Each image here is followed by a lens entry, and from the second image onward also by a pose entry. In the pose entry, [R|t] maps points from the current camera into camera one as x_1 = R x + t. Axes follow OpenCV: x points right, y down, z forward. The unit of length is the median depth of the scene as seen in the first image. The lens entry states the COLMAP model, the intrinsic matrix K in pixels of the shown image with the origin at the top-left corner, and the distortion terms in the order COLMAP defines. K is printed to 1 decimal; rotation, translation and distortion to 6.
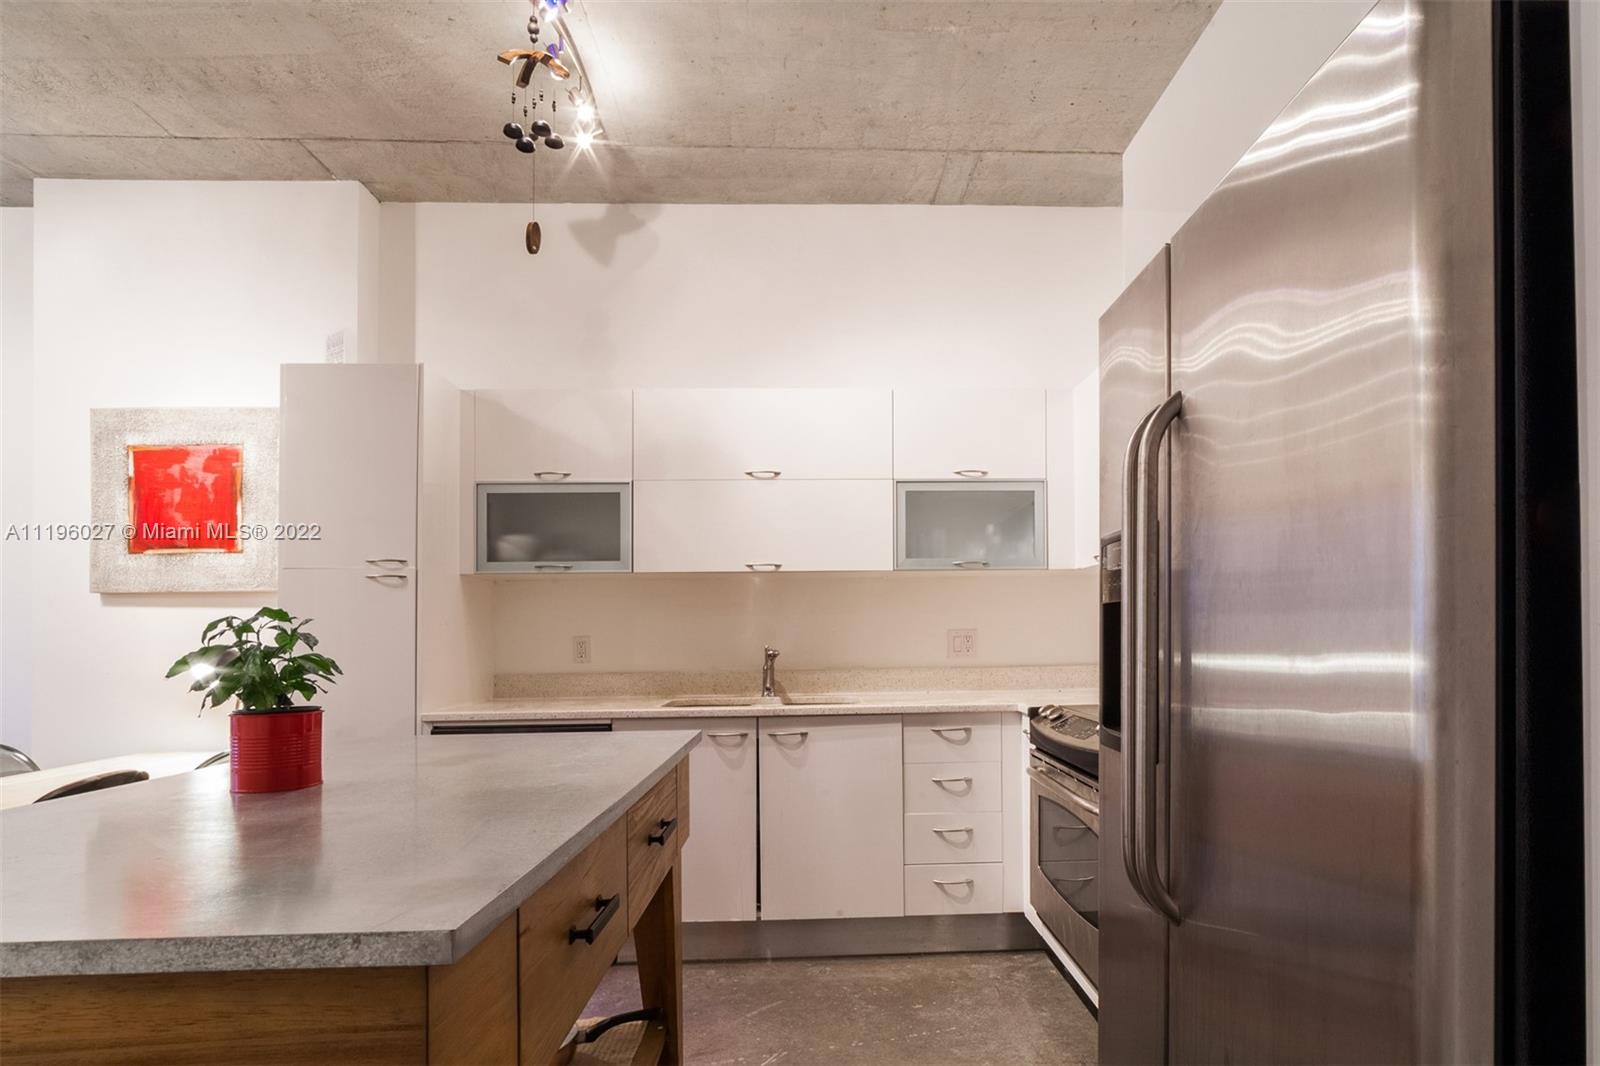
lens RADIAL K [[788.9, 0, 831.9], [0, 788.9, 615.1], [0, 0, 1]] dist [-0.002116, 0.000504]
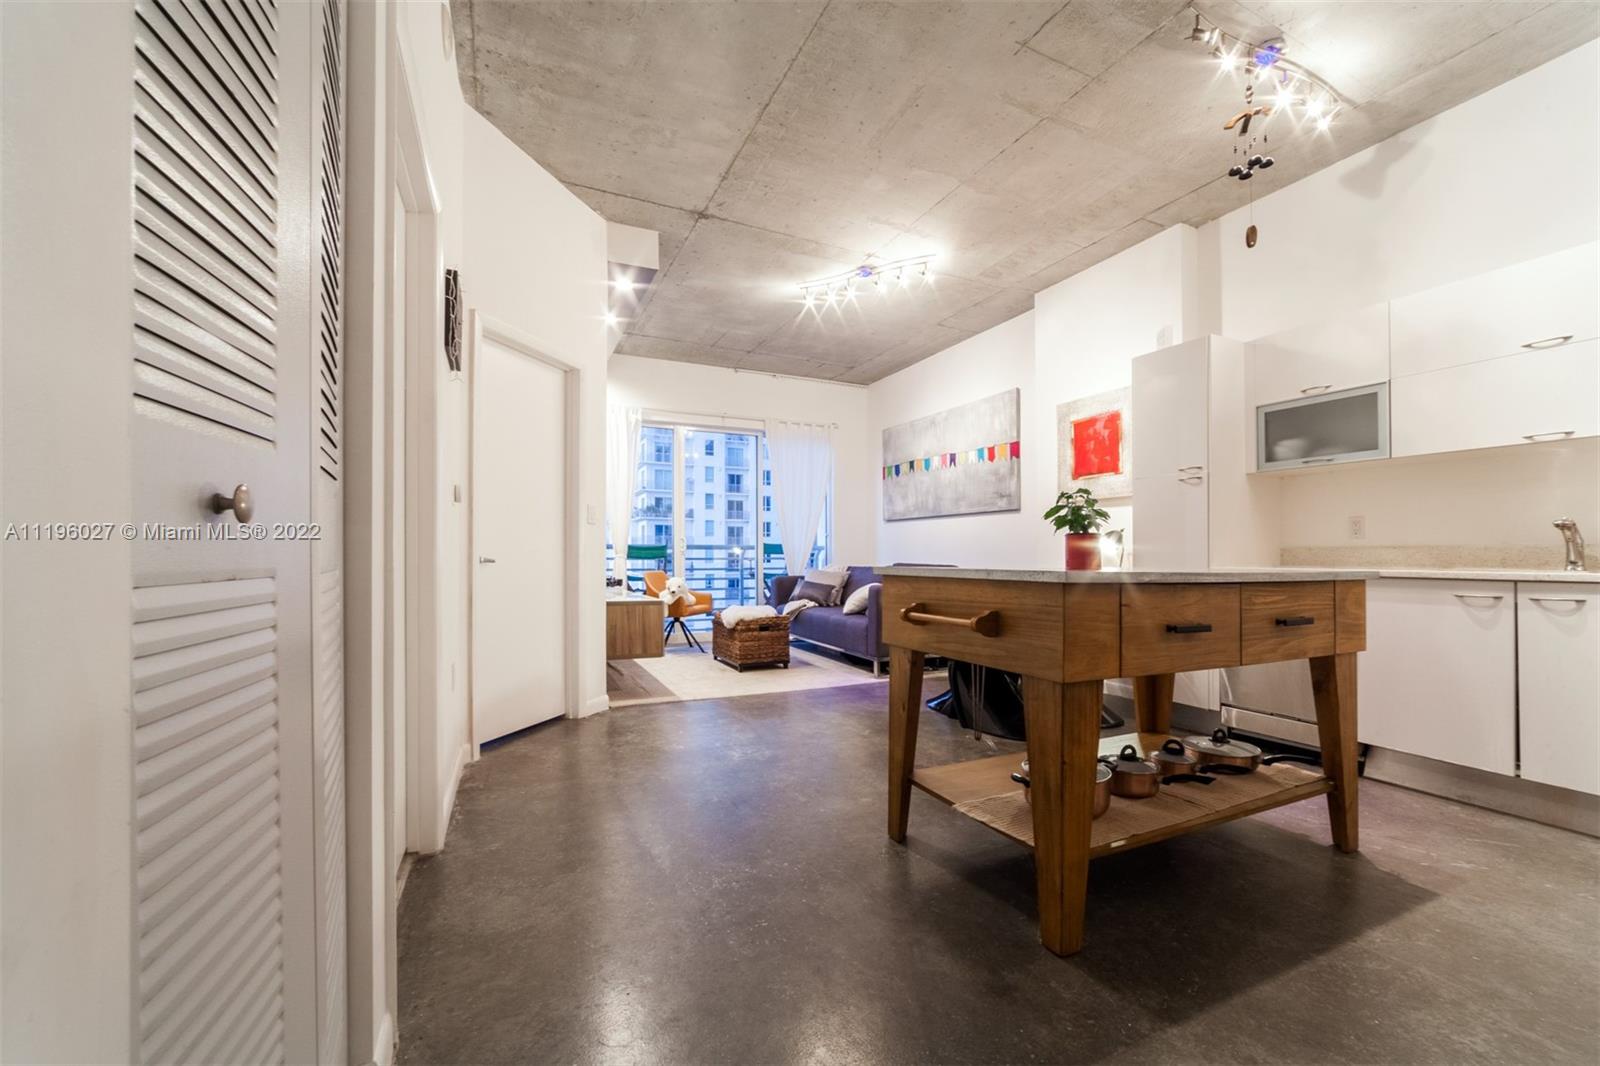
lens RADIAL K [[674.1, 0, 810.8], [0, 674.1, 538.8], [0, 0, 1]] dist [-0.023547, 0.009057]
pose [[0.385115, -0.009026, -0.922824, 0.325168], [0.016955, 0.999853, -0.002704, 0.054070], [0.922713, -0.014605, 0.385211, -0.176020]]
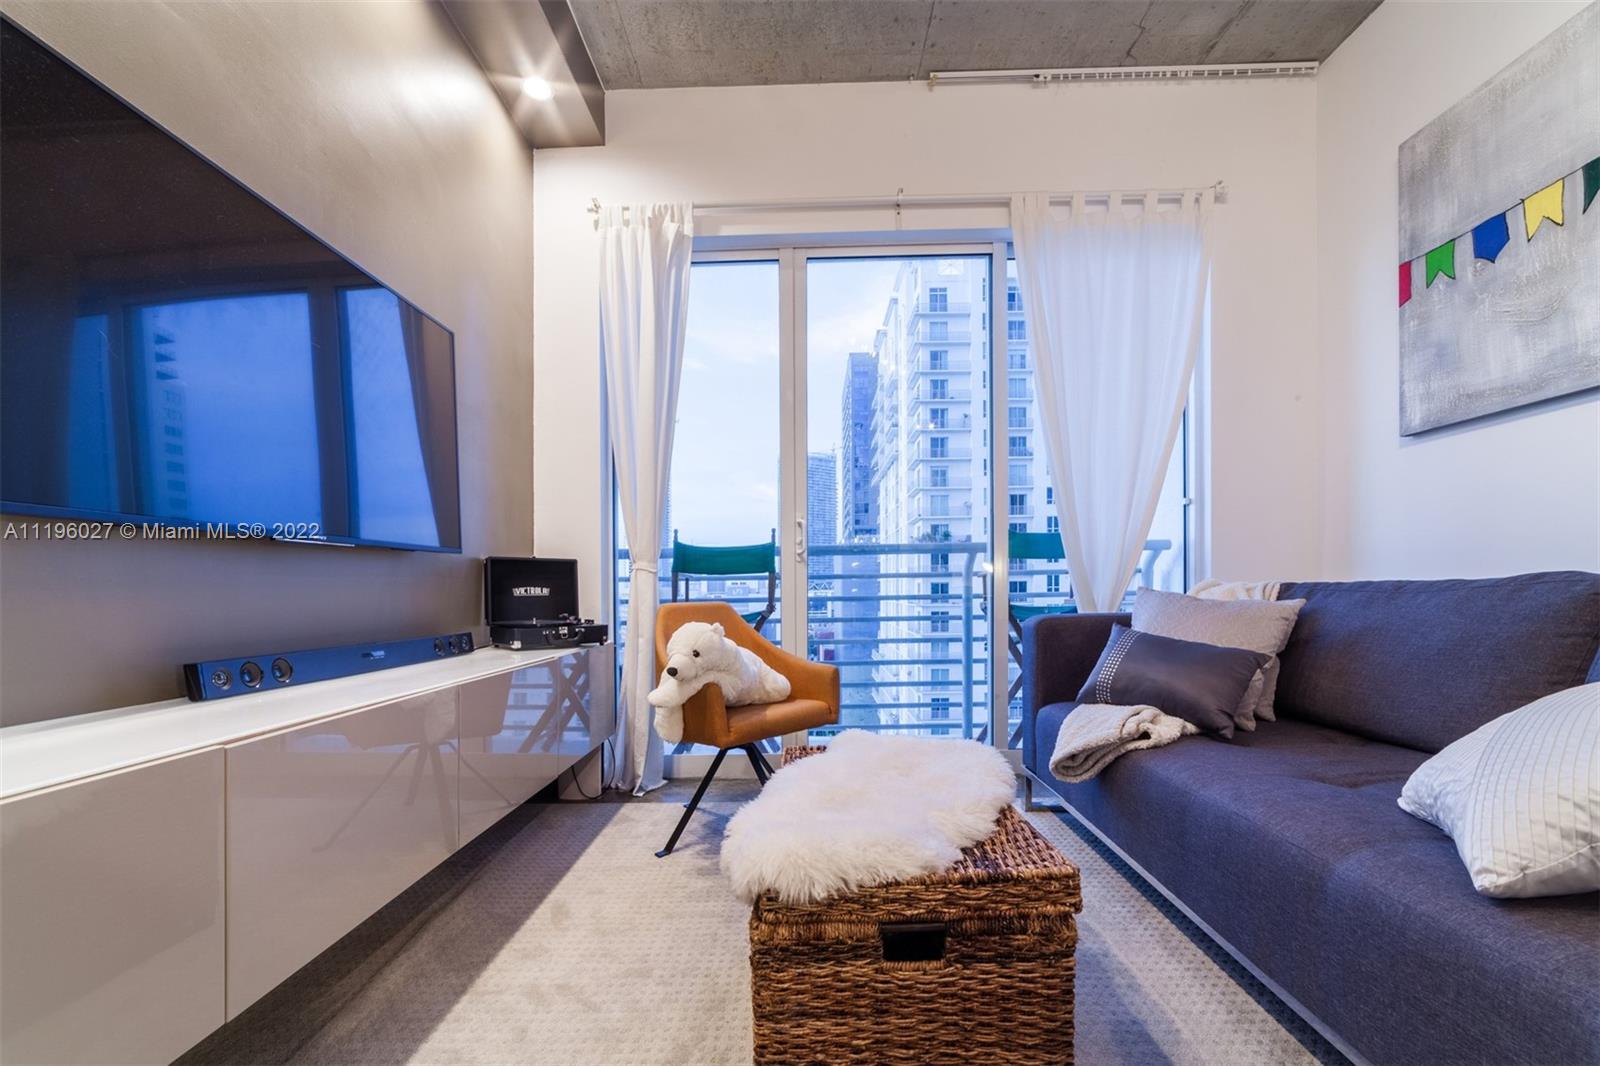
lens RADIAL K [[655.9, 0, 819.4], [0, 655.9, 603.9], [0, 0, 1]] dist [-0.000310, 0.000002]
pose [[-0.018515, 0.037169, -0.999137, -1.072885], [0.042238, 0.998446, 0.036361, 0.121819], [0.998936, -0.041528, -0.020056, 0.359740]]
